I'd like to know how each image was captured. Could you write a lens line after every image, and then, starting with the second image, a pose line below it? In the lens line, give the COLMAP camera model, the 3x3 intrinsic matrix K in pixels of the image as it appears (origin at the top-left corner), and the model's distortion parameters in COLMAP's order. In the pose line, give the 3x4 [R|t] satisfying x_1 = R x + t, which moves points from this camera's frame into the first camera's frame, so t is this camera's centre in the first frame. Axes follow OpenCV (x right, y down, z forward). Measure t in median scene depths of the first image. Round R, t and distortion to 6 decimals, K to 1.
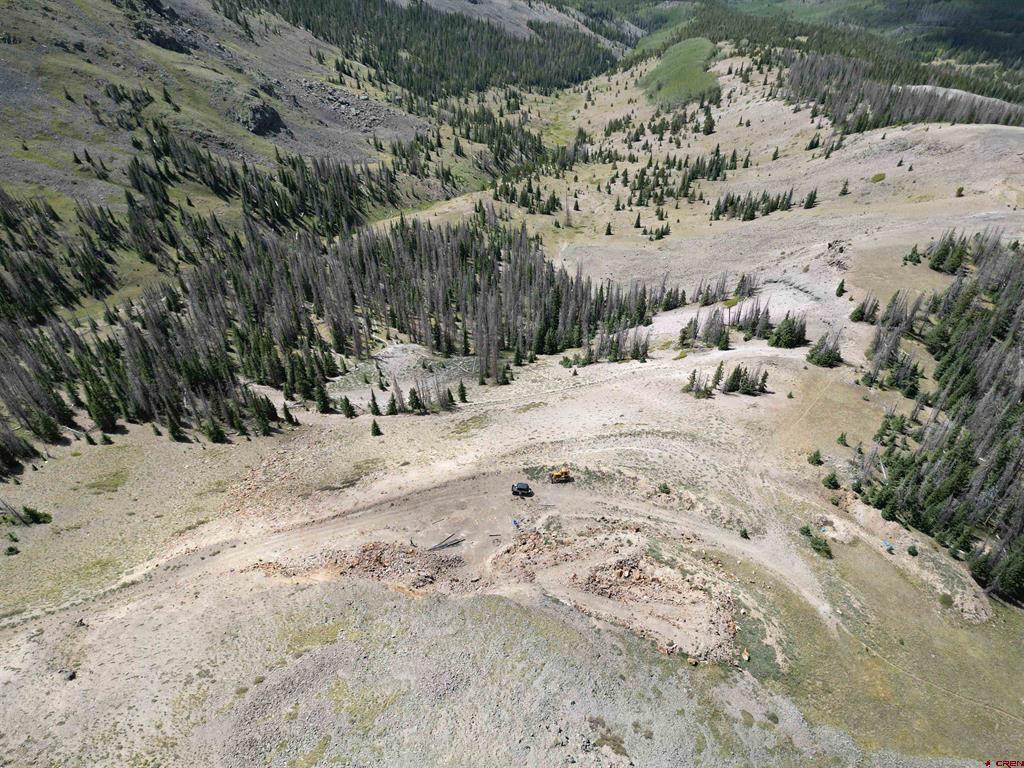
lens RADIAL K [[714.6, 0, 510.6], [0, 714.6, 387.6], [0, 0, 1]] dist [0.065538, -0.058618]
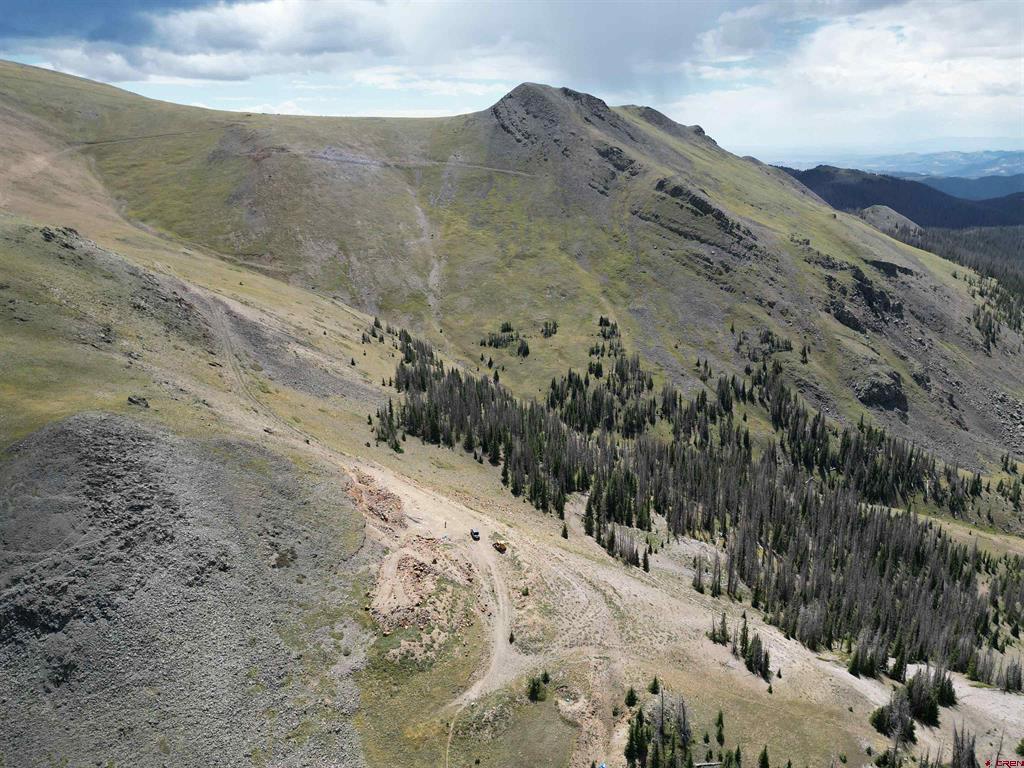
lens RADIAL K [[714.6, 0, 510.2], [0, 714.6, 388.8], [0, 0, 1]] dist [0.065538, -0.058618]
pose [[0.433869, 0.305770, -0.847504, 0.351297], [-0.591101, 0.806514, -0.011625, -0.035207], [0.679969, 0.506004, 0.530662, 0.034618]]
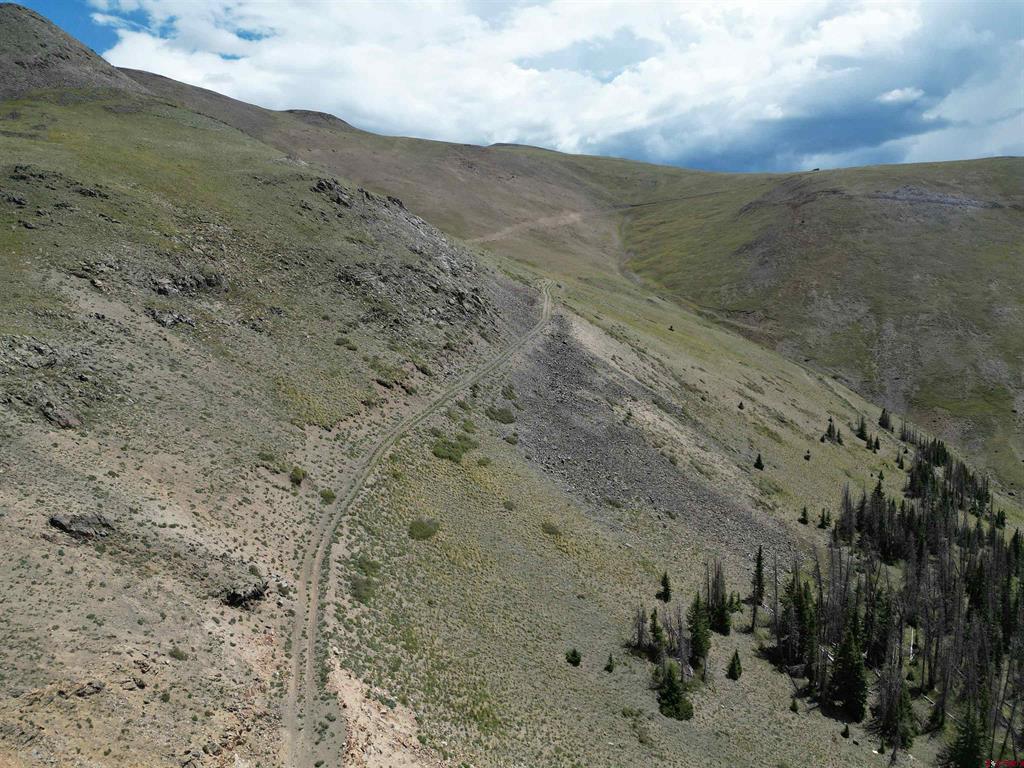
lens RADIAL K [[714.6, 0, 513.8], [0, 714.6, 385.9], [0, 0, 1]] dist [0.065538, -0.058618]
pose [[-0.341016, 0.169623, -0.924627, -0.012559], [-0.610569, 0.707914, 0.355054, -0.055750], [0.714782, 0.685628, -0.137843, 0.262312]]
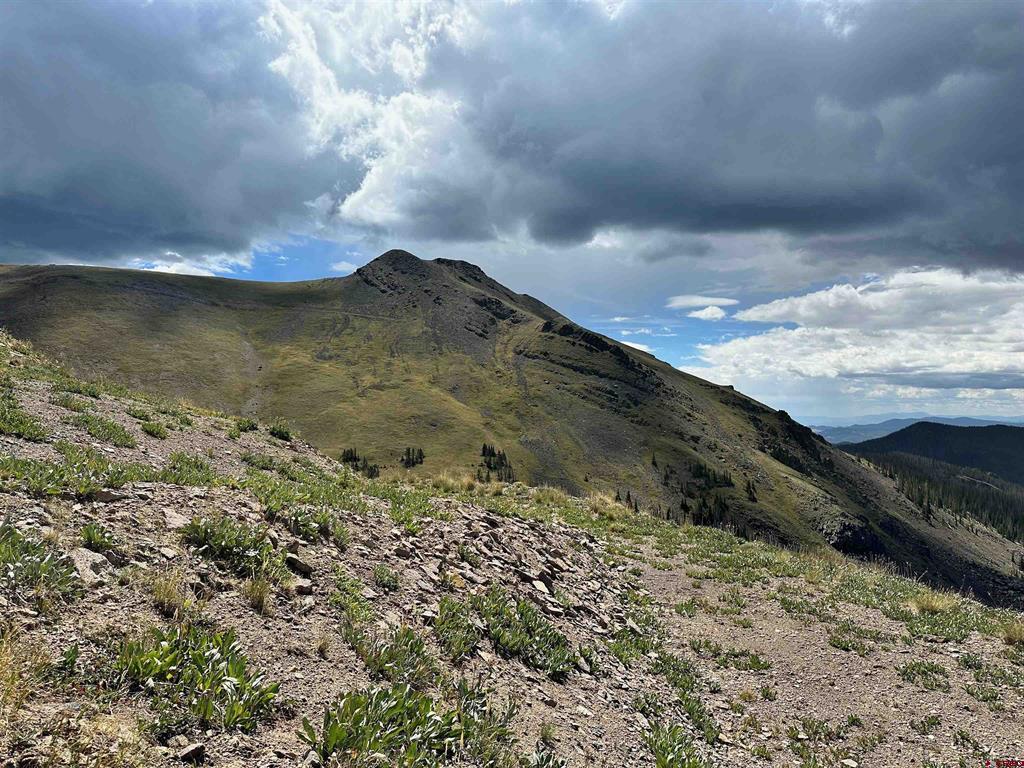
lens RADIAL K [[710.1, 0, 515.7], [0, 710.1, 385.5], [0, 0, 1]] dist [0.095790, -0.118051]
pose [[0.580147, -0.013064, -0.814407, 0.106280], [-0.544476, 0.737424, -0.399689, 0.037230], [0.605785, 0.675304, 0.420701, 0.314093]]
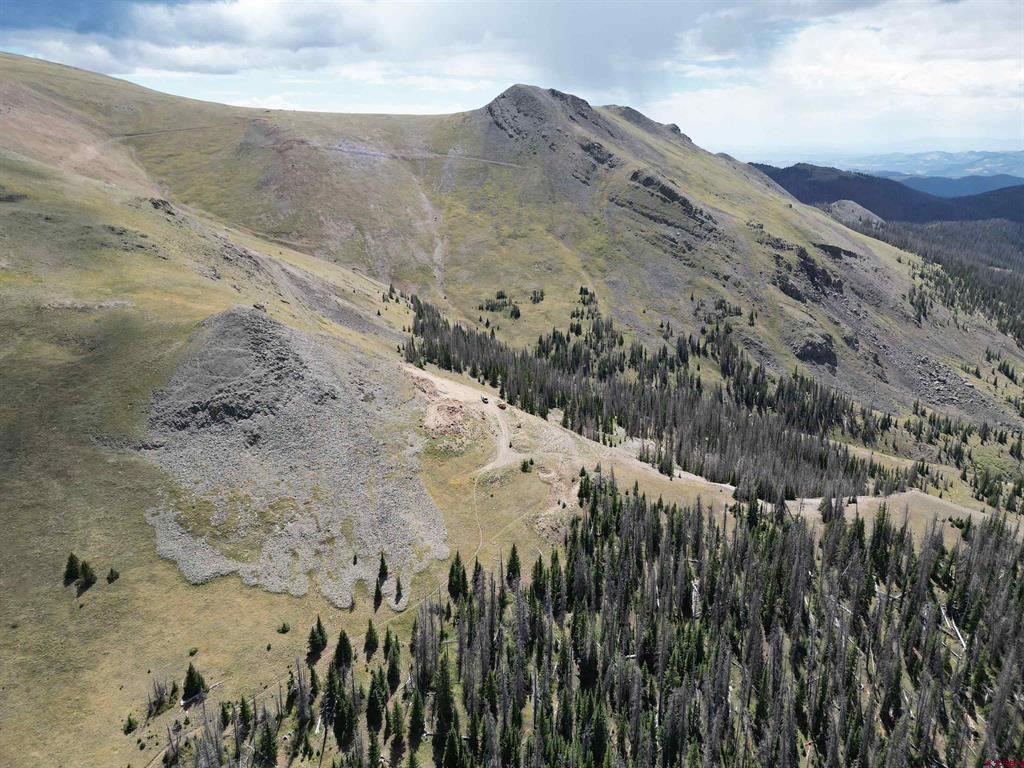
lens RADIAL K [[714.6, 0, 509.7], [0, 714.6, 393.9], [0, 0, 1]] dist [0.065538, -0.058618]
pose [[0.444966, 0.315757, -0.838035, 0.547837], [-0.593225, 0.804952, -0.011689, 0.032775], [0.670887, 0.502344, 0.545491, -0.043662]]
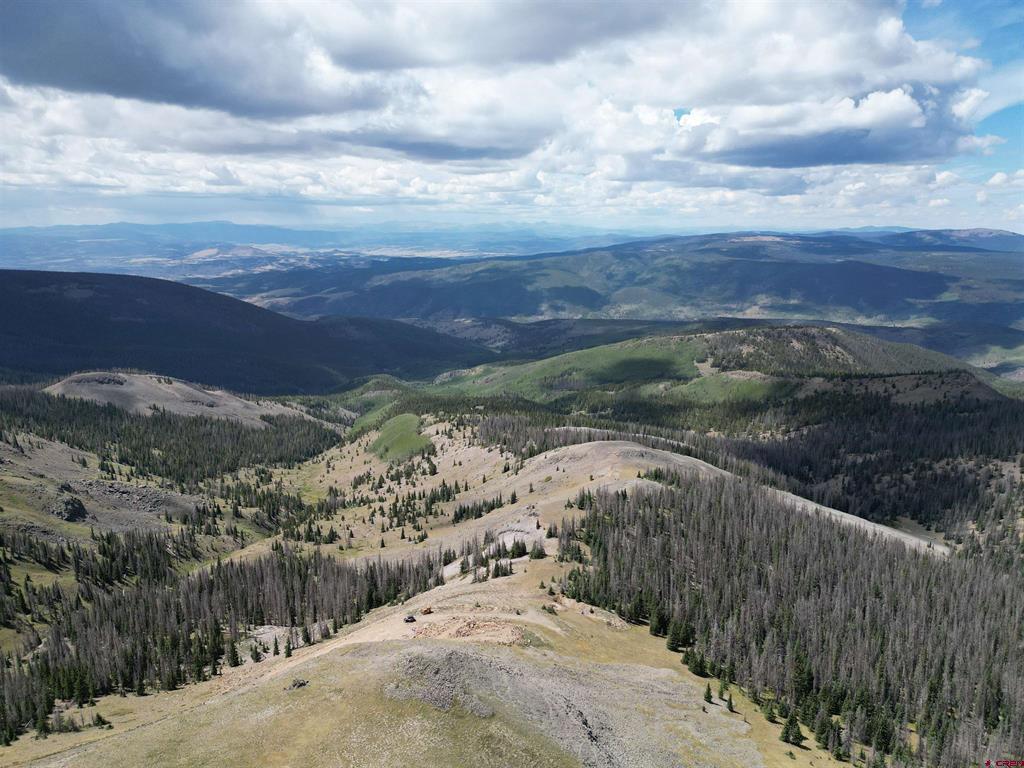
lens RADIAL K [[714.6, 0, 513.1], [0, 714.6, 382.0], [0, 0, 1]] dist [0.065538, -0.058618]
pose [[0.918082, -0.081362, 0.387950, -0.128708], [0.257234, 0.866928, -0.426927, 0.145831], [-0.301589, 0.491748, 0.816840, -0.300176]]
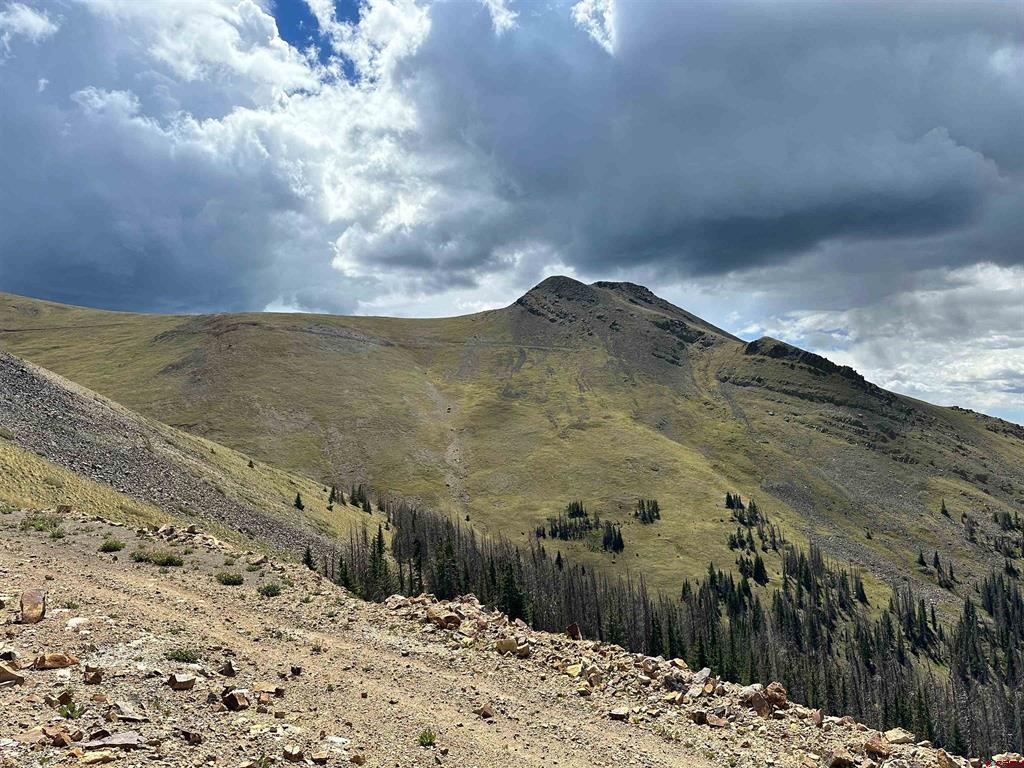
lens RADIAL K [[710.1, 0, 510.9], [0, 710.1, 387.6], [0, 0, 1]] dist [0.095790, -0.118051]
pose [[0.445991, -0.062126, -0.892879, -0.062000], [-0.571634, 0.747853, -0.337565, 0.056842], [0.688714, 0.660951, 0.298022, 0.263630]]
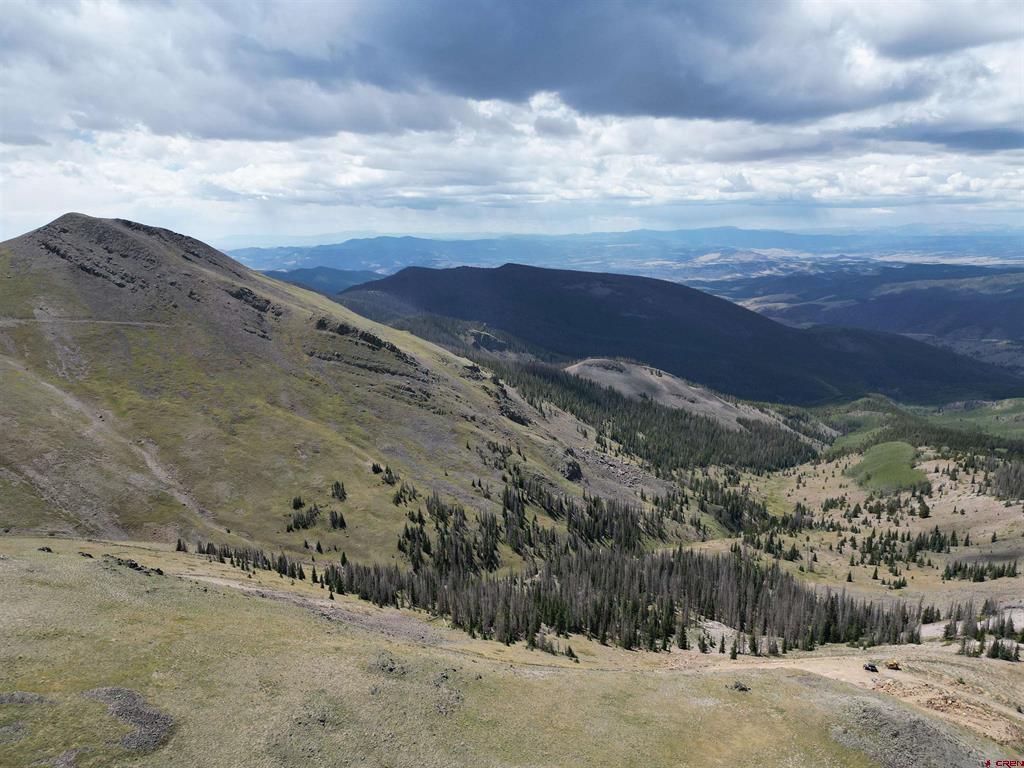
lens RADIAL K [[714.6, 0, 512.4], [0, 714.6, 384.6], [0, 0, 1]] dist [0.065538, -0.058618]
pose [[0.968441, 0.054696, -0.243169, -0.130089], [-0.164910, 0.872157, -0.460595, 0.148537], [0.186889, 0.486160, 0.853652, -0.302893]]
